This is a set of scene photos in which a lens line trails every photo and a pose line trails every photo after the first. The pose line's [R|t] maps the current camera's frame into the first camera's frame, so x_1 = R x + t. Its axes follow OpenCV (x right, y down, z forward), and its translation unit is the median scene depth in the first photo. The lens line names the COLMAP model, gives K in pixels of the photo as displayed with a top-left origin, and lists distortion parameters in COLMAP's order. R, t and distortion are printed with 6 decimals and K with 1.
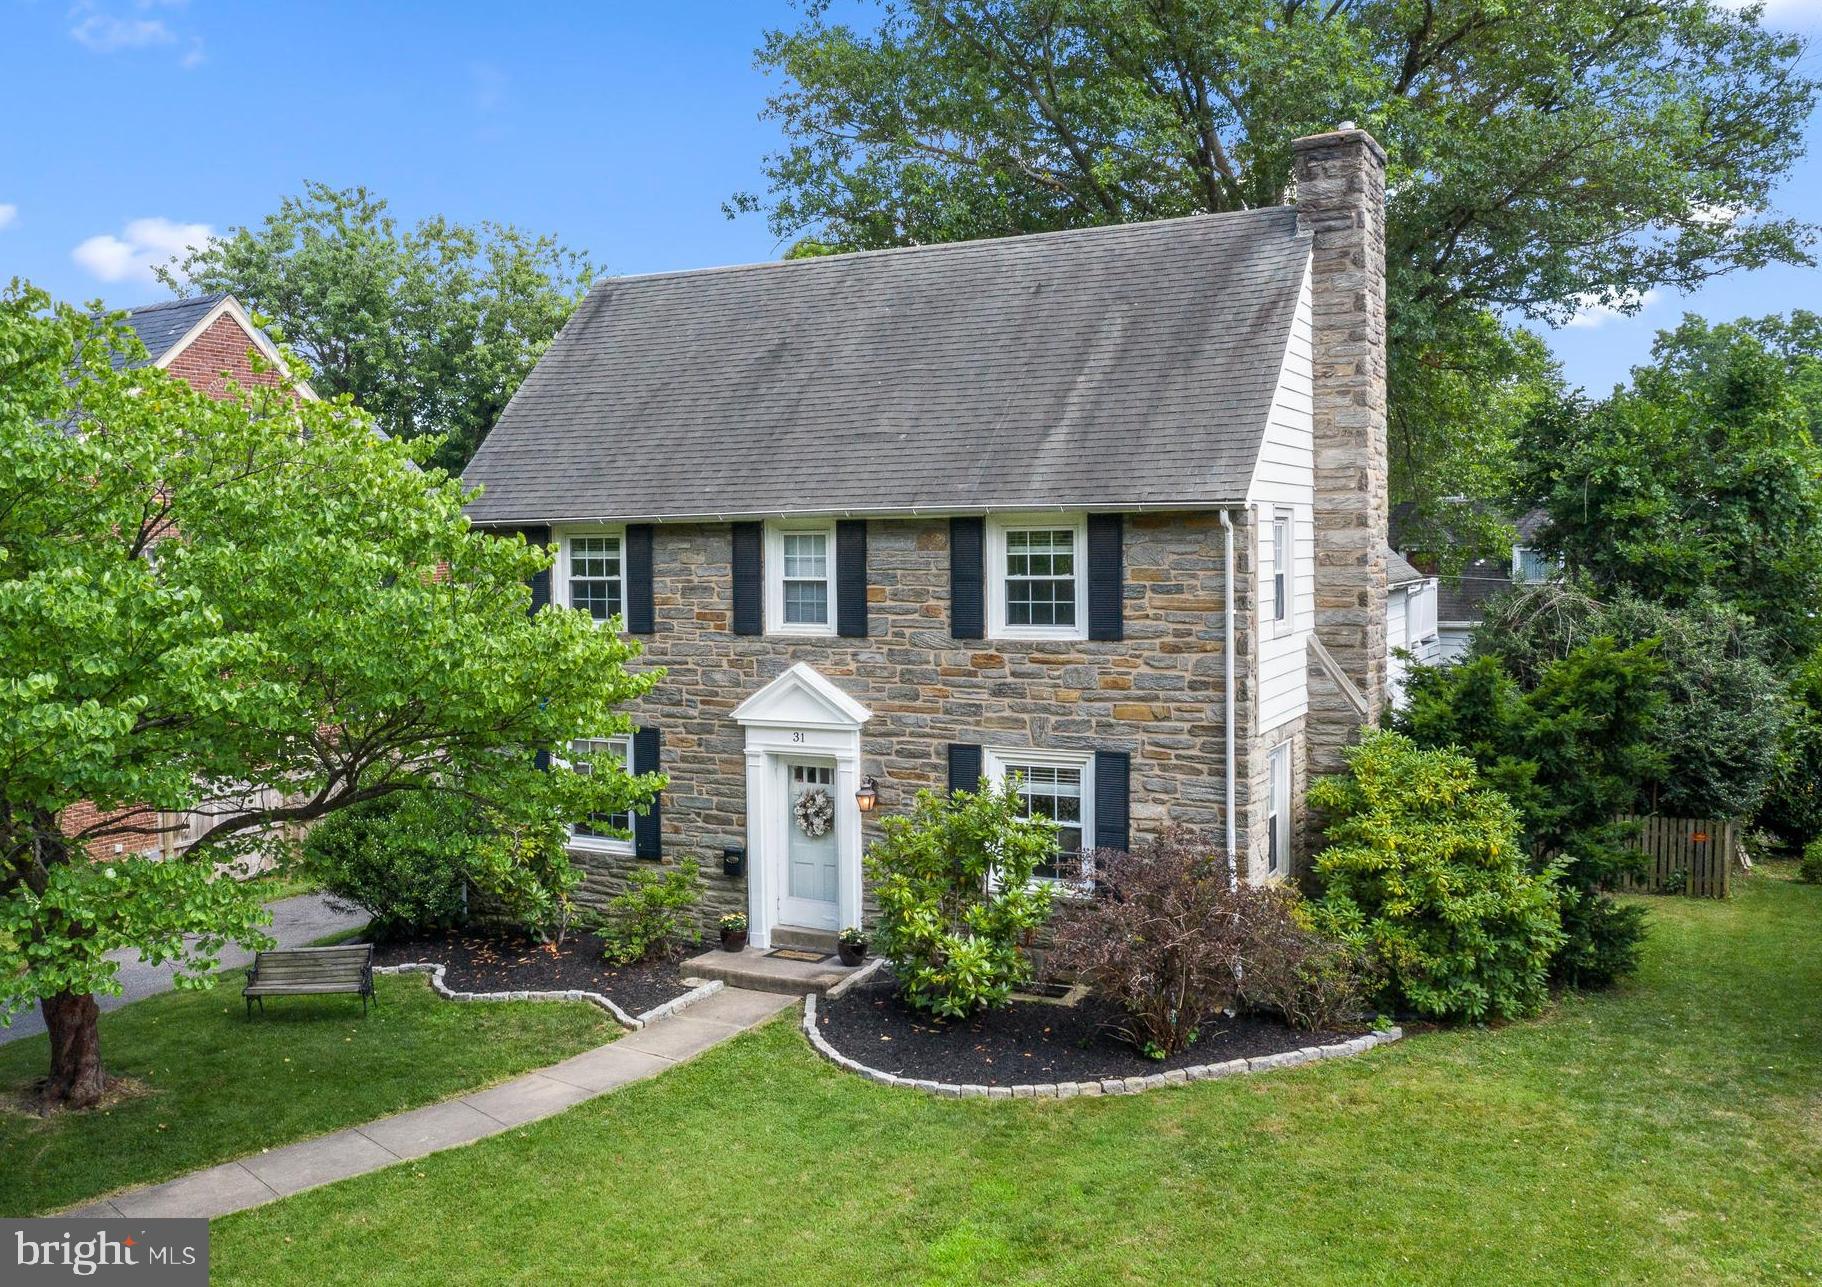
lens RADIAL K [[1469.4, 0, 935.4], [0, 1469.4, 430.7], [0, 0, 1]] dist [-0.018082, 0.004900]
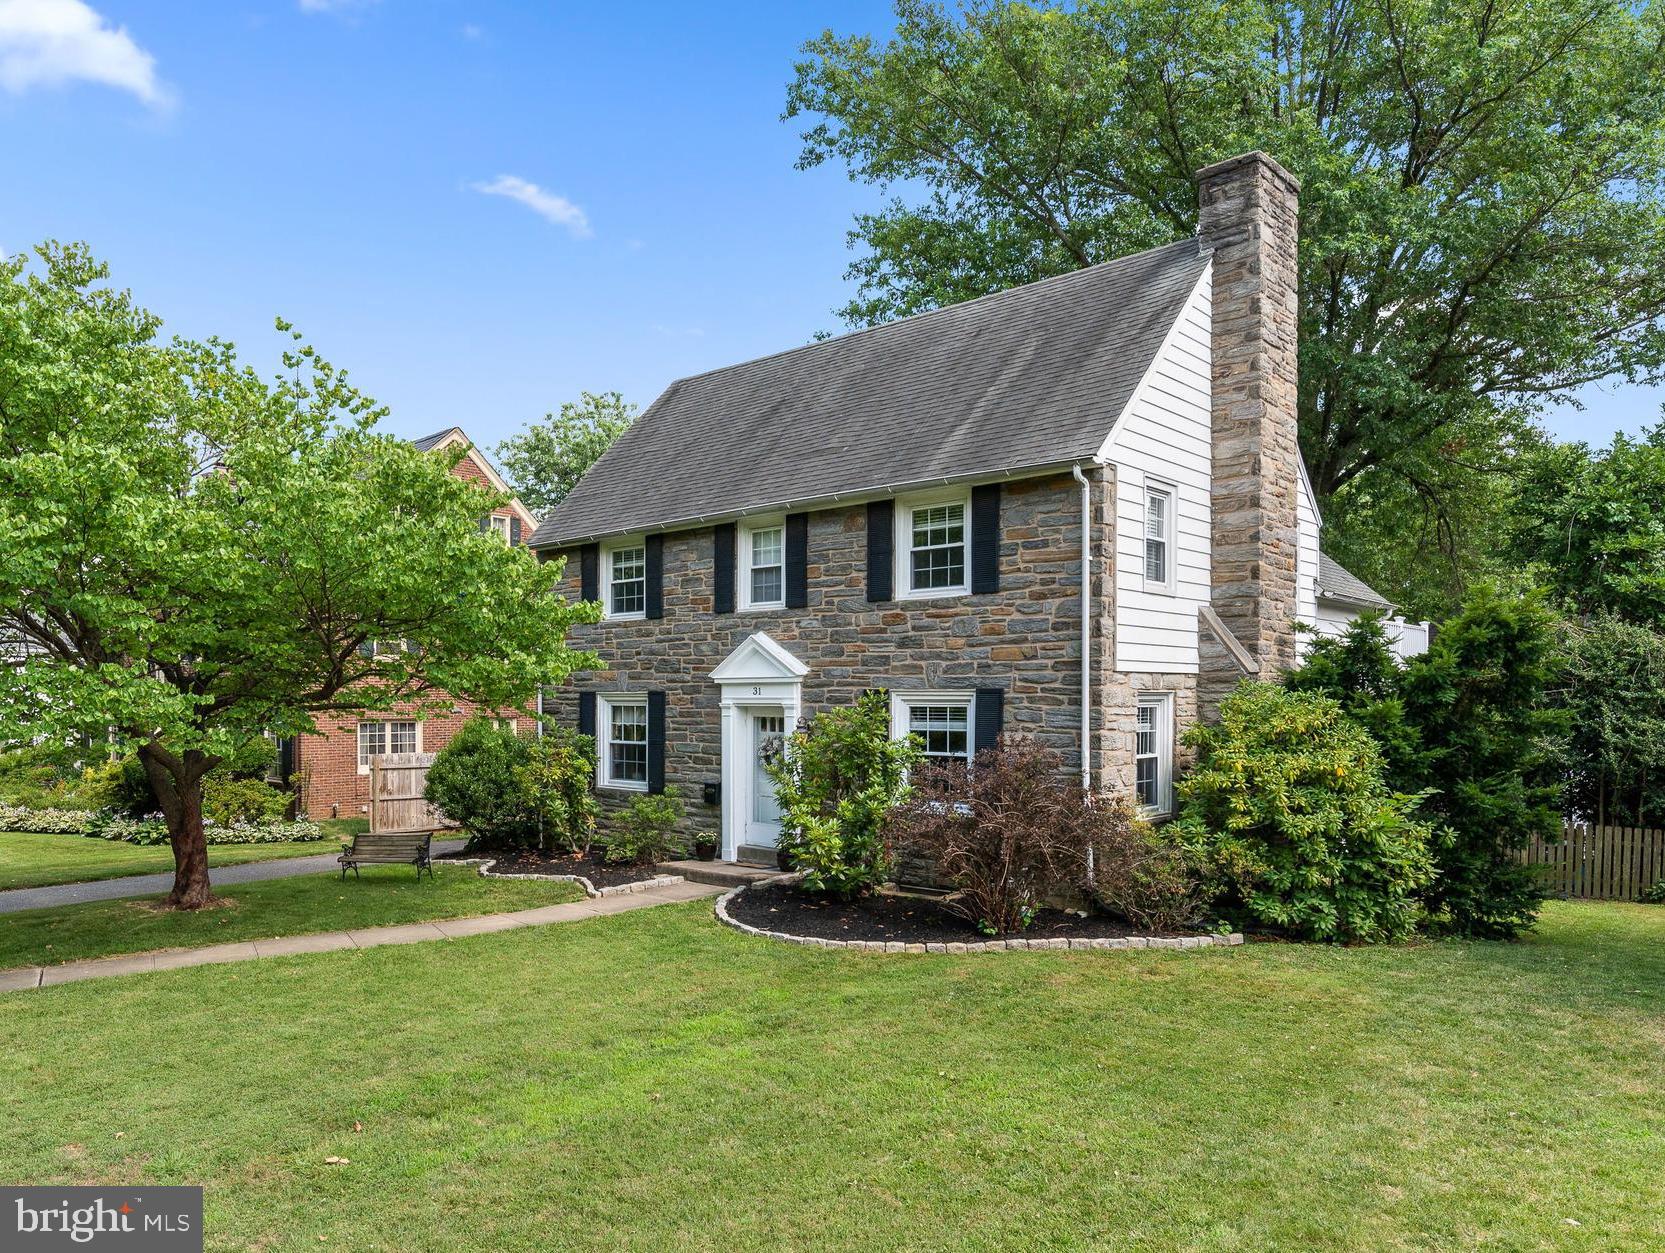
lens RADIAL K [[1113.1, 0, 827.6], [0, 1113.1, 632.9], [0, 0, 1]] dist [0.005292, -0.007422]
pose [[0.959349, -0.014276, -0.281861, 0.241273], [0.013750, 0.999898, -0.003844, 0.174345], [0.281888, -0.000188, 0.959447, 0.128387]]
